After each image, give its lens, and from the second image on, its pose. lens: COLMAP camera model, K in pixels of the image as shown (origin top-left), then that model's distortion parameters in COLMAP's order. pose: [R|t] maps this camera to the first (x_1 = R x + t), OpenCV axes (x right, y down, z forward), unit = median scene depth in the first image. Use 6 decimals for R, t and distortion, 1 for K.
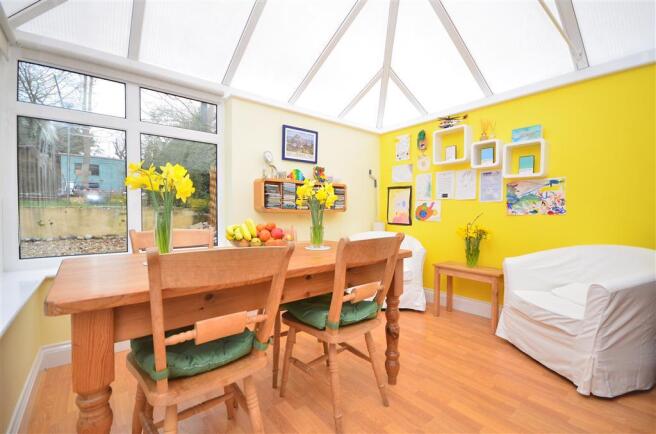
lens RADIAL K [[288.4, 0, 326.8], [0, 288.4, 218.8], [0, 0, 1]] dist [-0.003480, -0.001049]
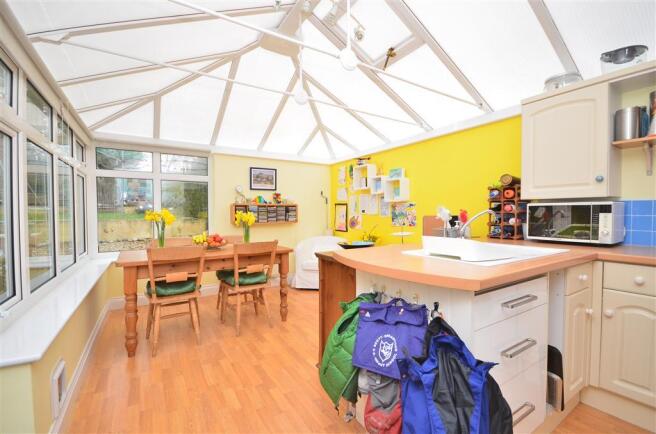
lens RADIAL K [[288.4, 0, 327.5], [0, 288.4, 218.1], [0, 0, 1]] dist [-0.003480, -0.001049]
pose [[0.993536, -0.006799, -0.113314, 0.411147], [0.006149, 0.999963, -0.006092, -0.040644], [0.113351, 0.005356, 0.993541, -0.456883]]
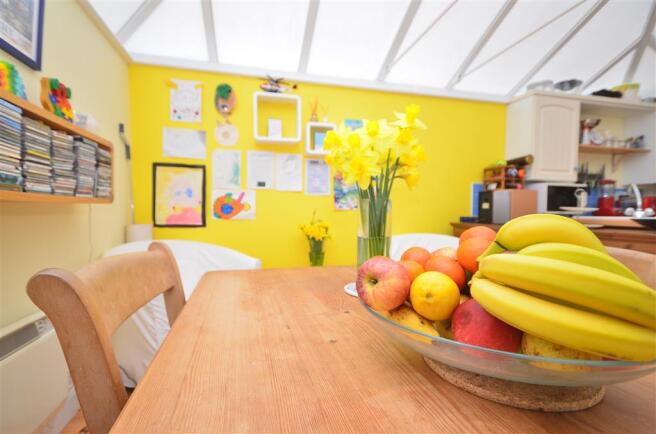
lens RADIAL K [[314.8, 0, 331.0], [0, 314.8, 218.2], [0, 0, 1]] dist [0.001503, 0.000519]
pose [[0.409332, -0.022244, 0.912114, -0.264913], [0.019723, 0.999685, 0.015528, -0.002559], [-0.912172, 0.011633, 0.409642, 0.528839]]
